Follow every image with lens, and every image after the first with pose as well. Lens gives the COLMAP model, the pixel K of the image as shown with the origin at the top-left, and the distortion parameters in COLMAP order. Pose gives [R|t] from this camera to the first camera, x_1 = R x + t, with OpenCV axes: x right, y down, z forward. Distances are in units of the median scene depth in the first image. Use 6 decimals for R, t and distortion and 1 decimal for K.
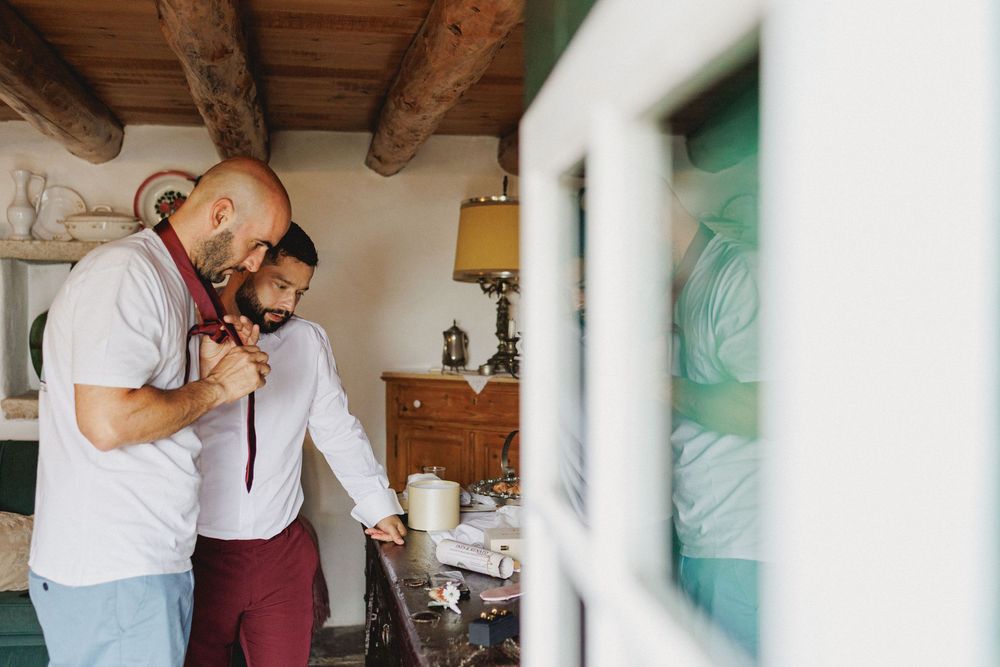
lens RADIAL K [[1043.9, 0, 500.0], [0, 1043.9, 333.3], [0, 0, 1]] dist [-0.003563, 0.000000]
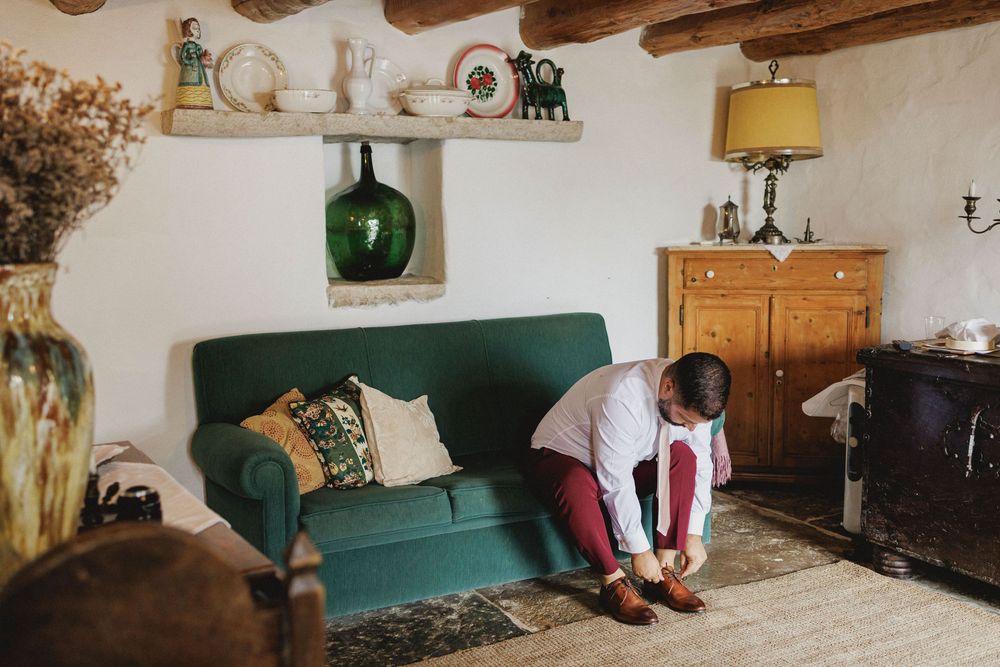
lens RADIAL K [[1043.9, 0, 499.4], [0, 1043.9, 332.3], [0, 0, 1]] dist [-0.003563, 0.000000]
pose [[0.939668, -0.058013, 0.337133, -0.645299], [0.023185, 0.994050, 0.106430, 0.007328], [-0.341301, -0.092193, 0.935422, 0.061539]]
